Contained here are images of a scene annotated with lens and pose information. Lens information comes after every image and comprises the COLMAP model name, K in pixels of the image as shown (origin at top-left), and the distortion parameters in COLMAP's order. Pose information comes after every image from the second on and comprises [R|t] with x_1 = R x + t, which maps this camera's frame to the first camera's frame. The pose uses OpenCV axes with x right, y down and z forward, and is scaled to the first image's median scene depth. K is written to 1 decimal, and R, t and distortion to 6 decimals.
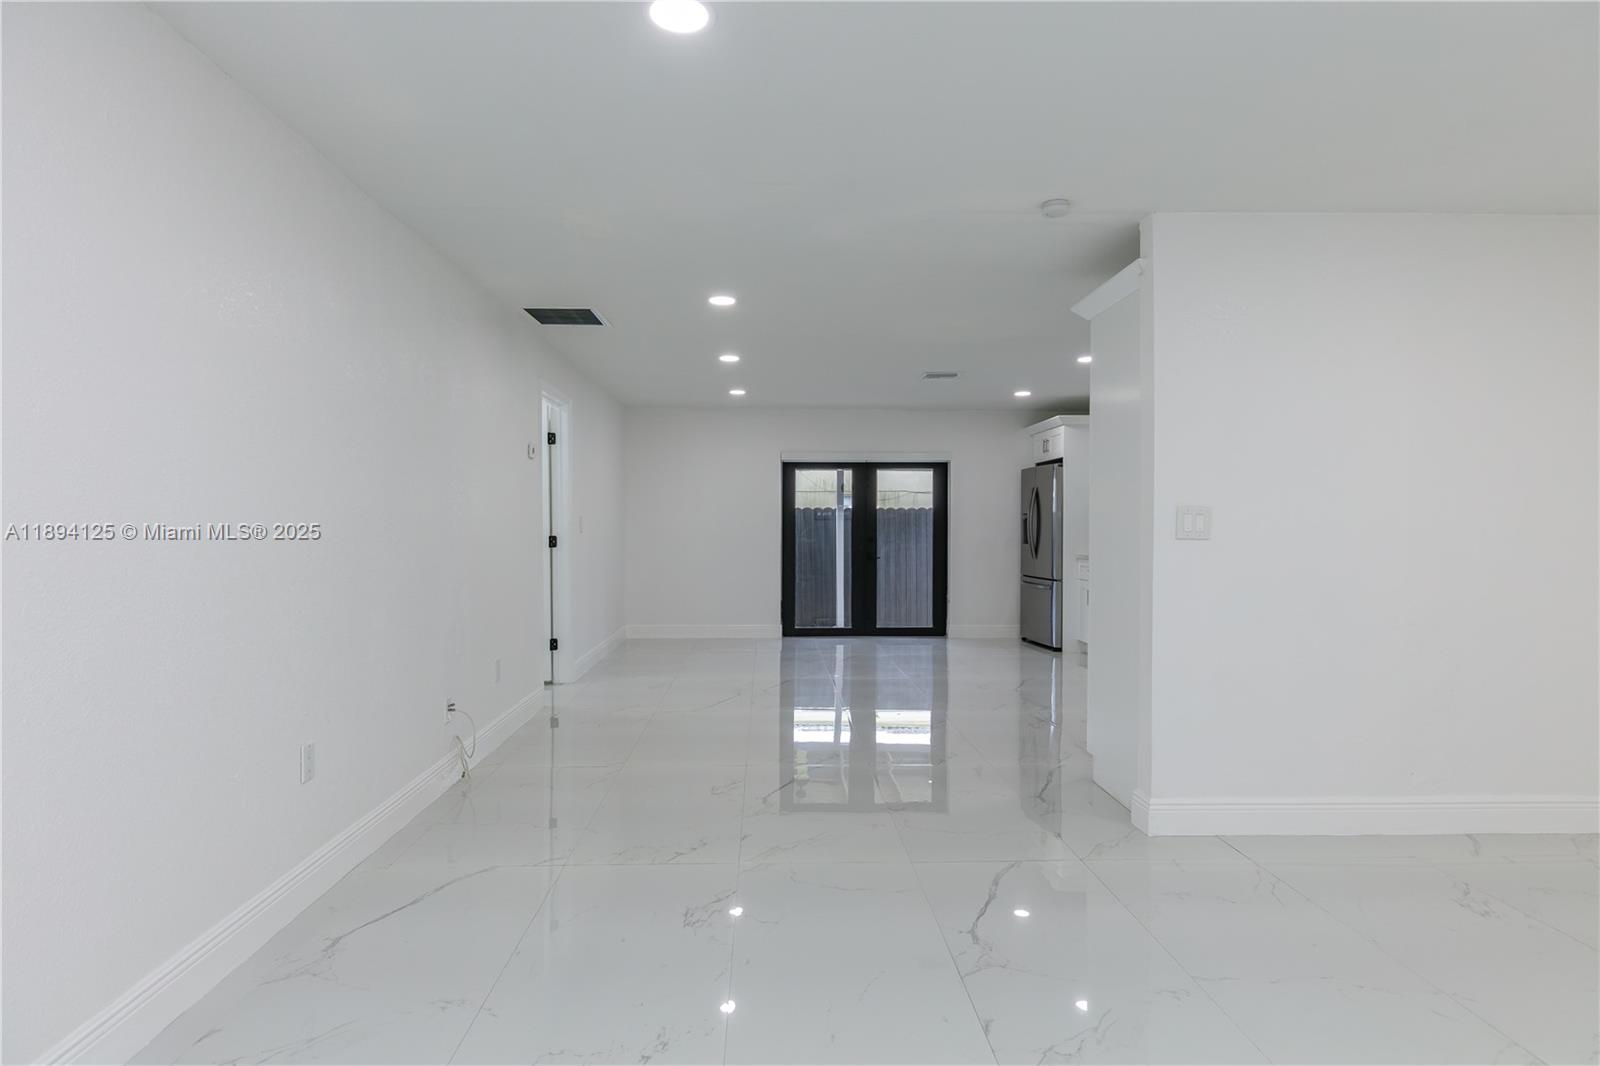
lens RADIAL K [[859.3, 0, 788.0], [0, 859.3, 531.7], [0, 0, 1]] dist [0.000206, -0.001253]
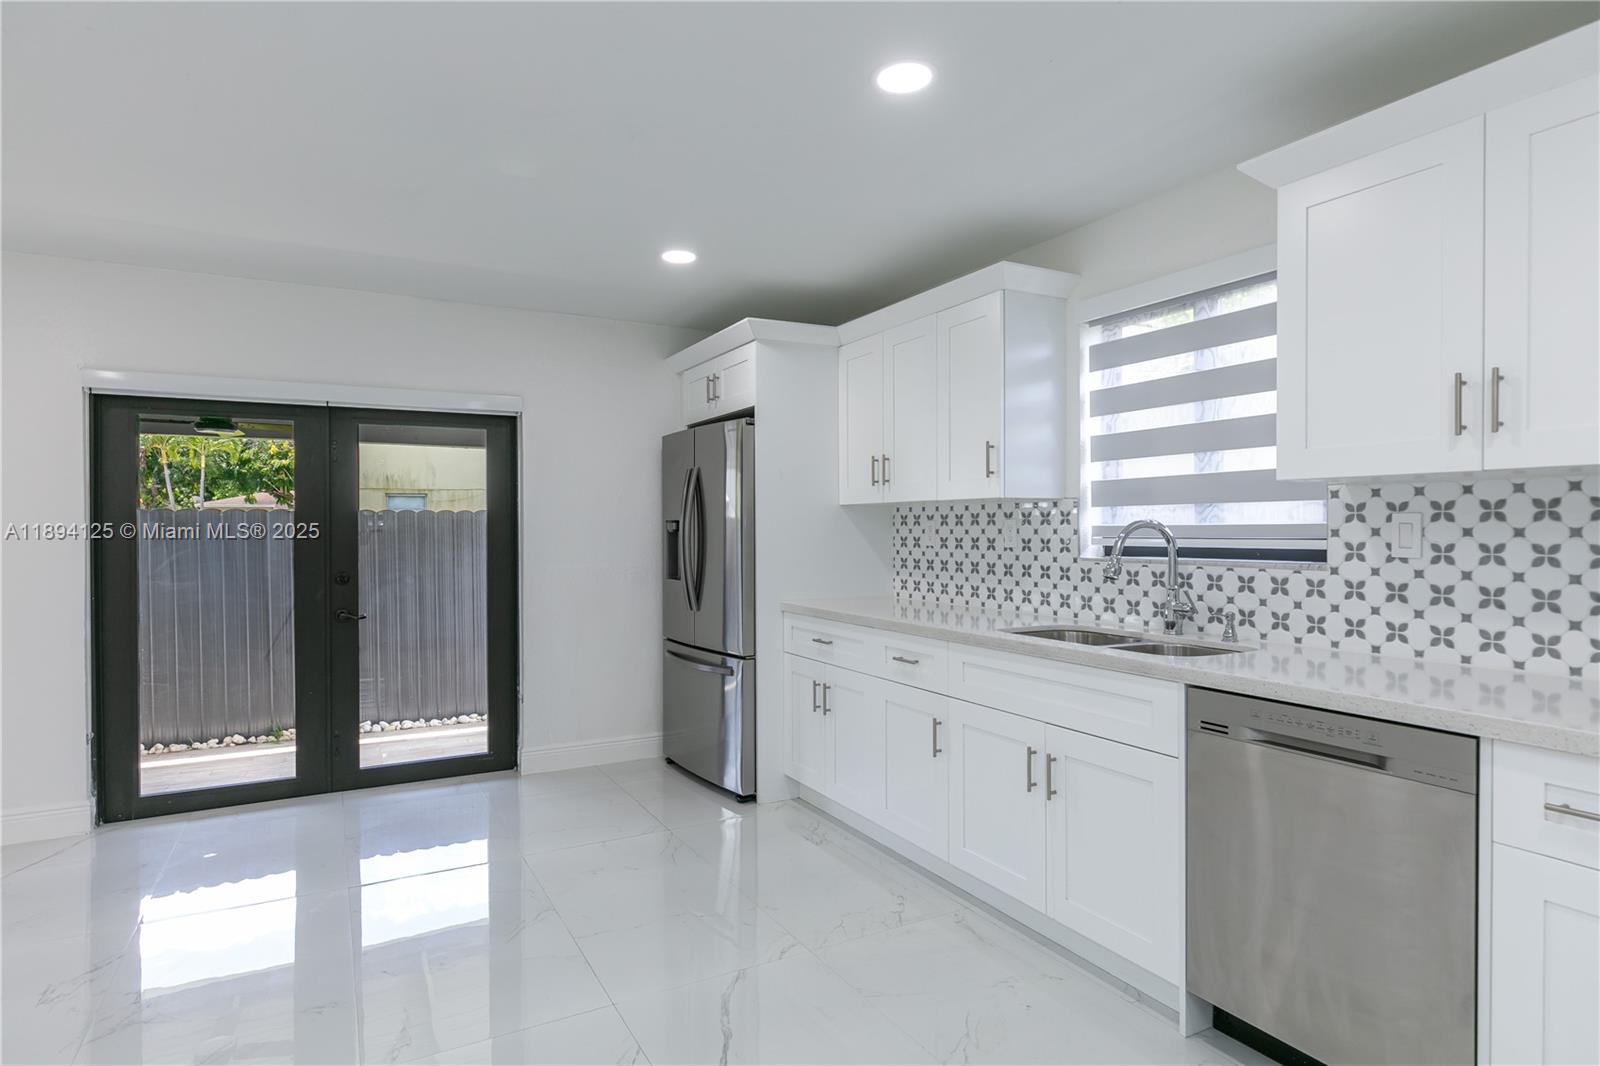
lens RADIAL K [[859.3, 0, 799.2], [0, 859.3, 535.3], [0, 0, 1]] dist [0.000206, -0.001253]
pose [[0.889283, -0.008932, 0.457271, 0.106450], [0.008646, 0.999959, 0.002720, -0.012886], [-0.457276, 0.001535, 0.889323, 0.500605]]
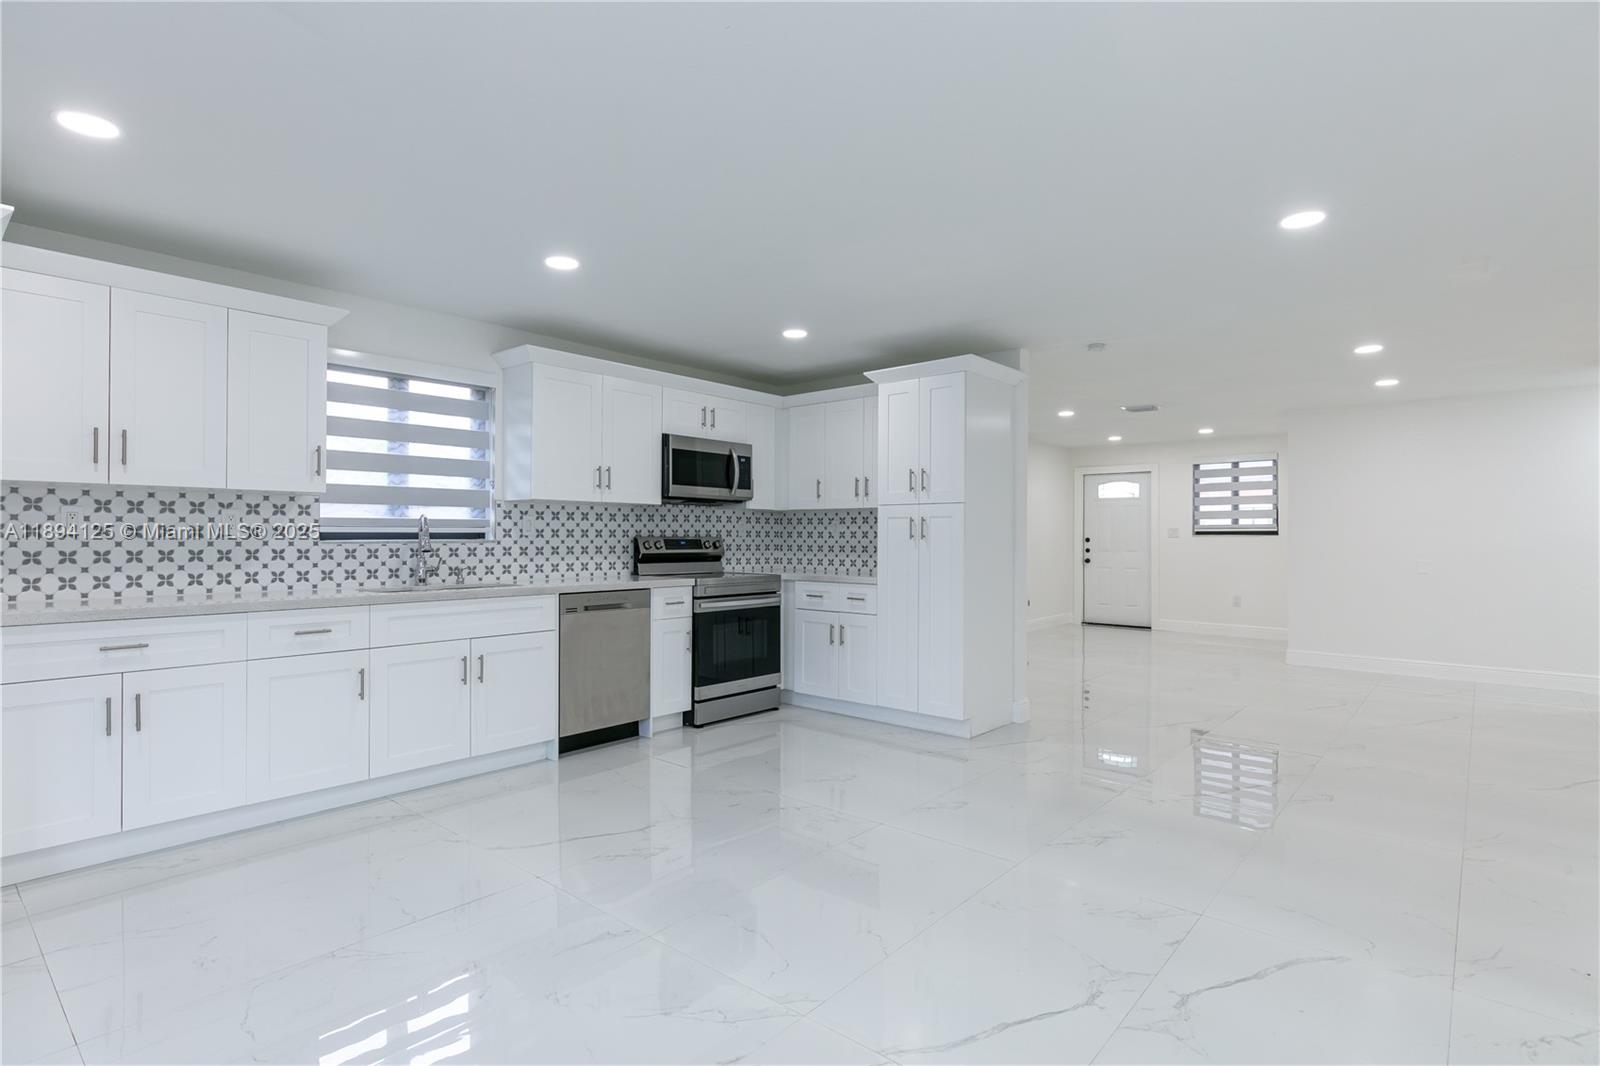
lens RADIAL K [[810.3, 0, 799.2], [0, 810.3, 534.9], [0, 0, 1]] dist [0.016121, -0.005588]
pose [[-0.741904, -0.005067, 0.670487, -0.117444], [-0.000583, 0.999976, 0.006912, -0.008213], [-0.670506, 0.004737, -0.741889, 0.926245]]
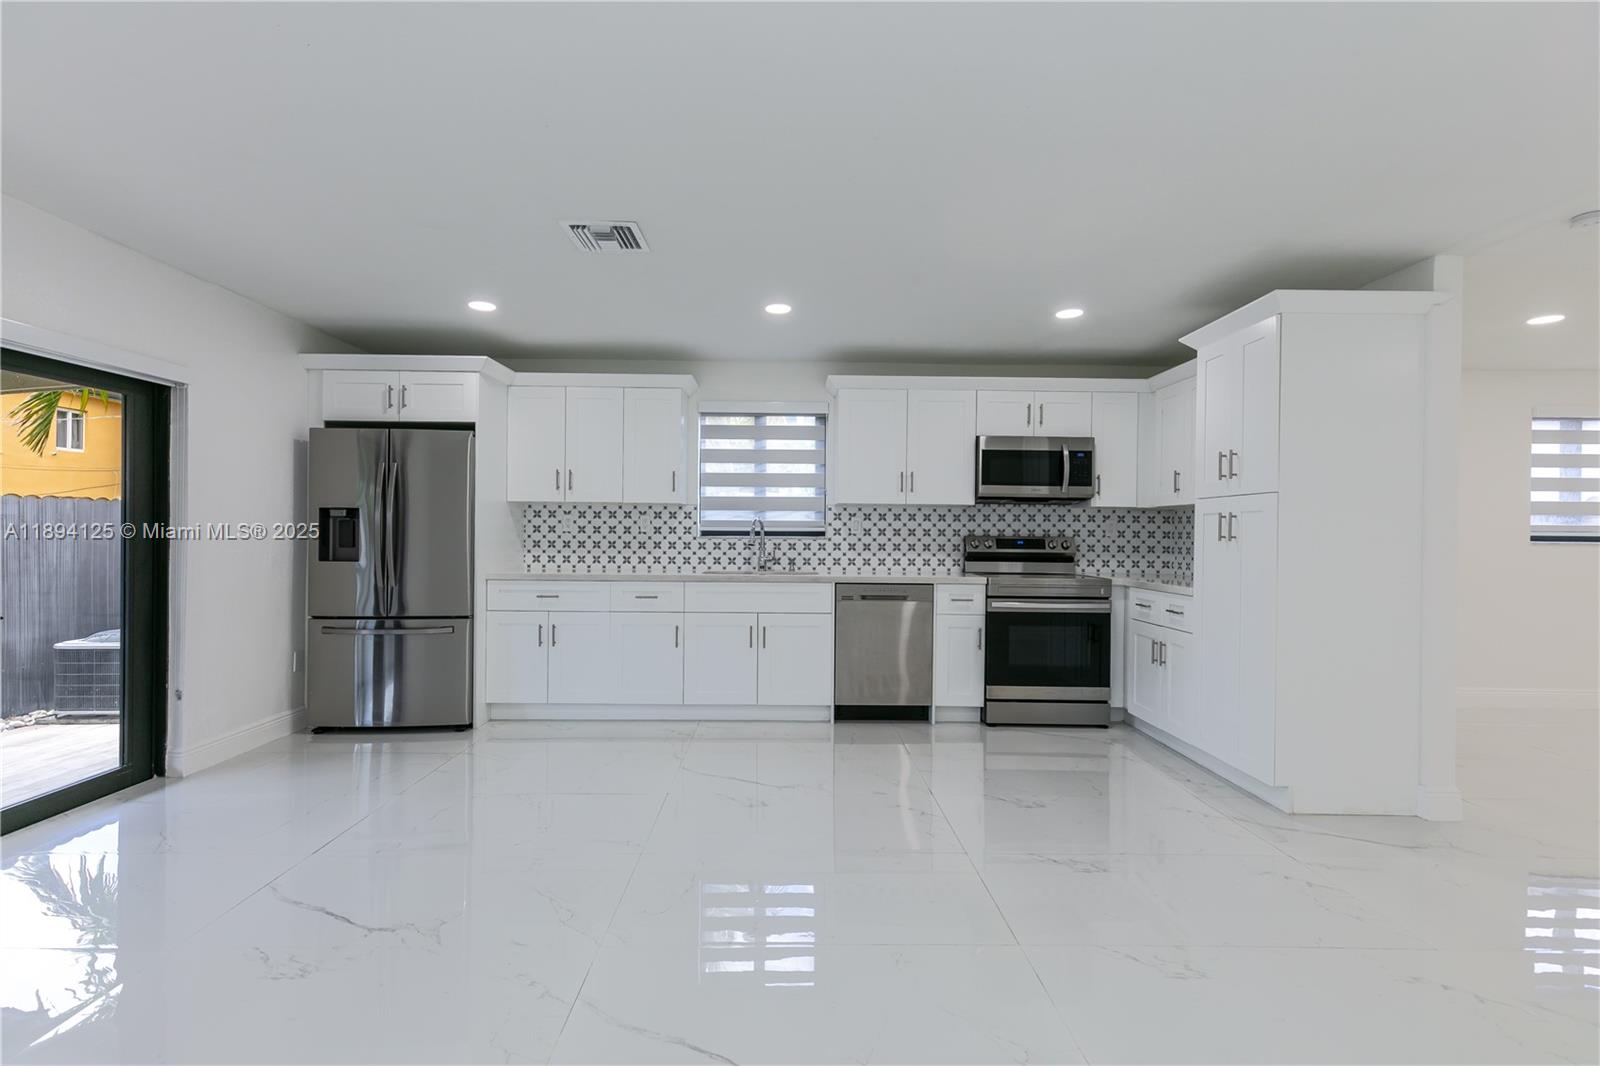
lens RADIAL K [[729.4, 0, 794.0], [0, 729.4, 534.4], [0, 0, 1]] dist [0.011350, 0.001579]
pose [[0.011727, -0.004761, 0.999920, -0.200263], [-0.001958, 0.999987, 0.004784, -0.006256], [-0.999929, -0.002014, 0.011717, 0.686914]]
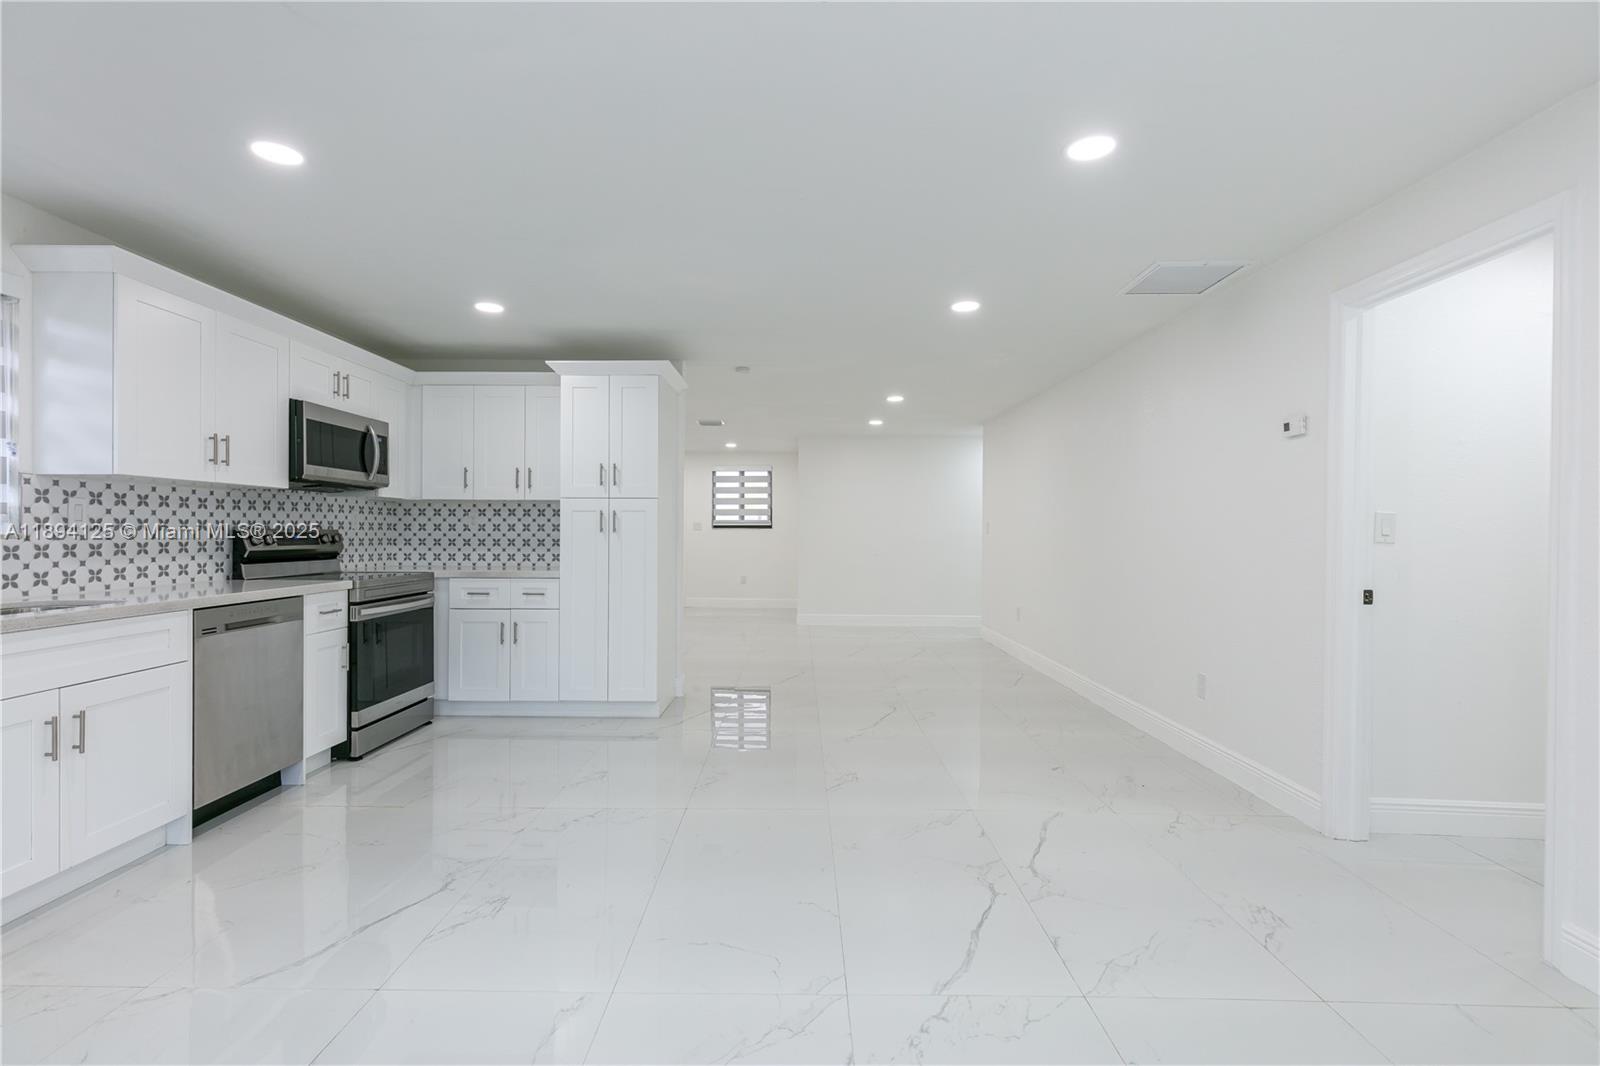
lens RADIAL K [[729.4, 0, 801.6], [0, 729.4, 531.4], [0, 0, 1]] dist [0.011350, 0.001579]
pose [[-0.999579, -0.008694, 0.027675, 0.045573], [-0.008441, 0.999922, 0.009241, -0.008026], [-0.027754, 0.009004, -0.999574, 0.969160]]
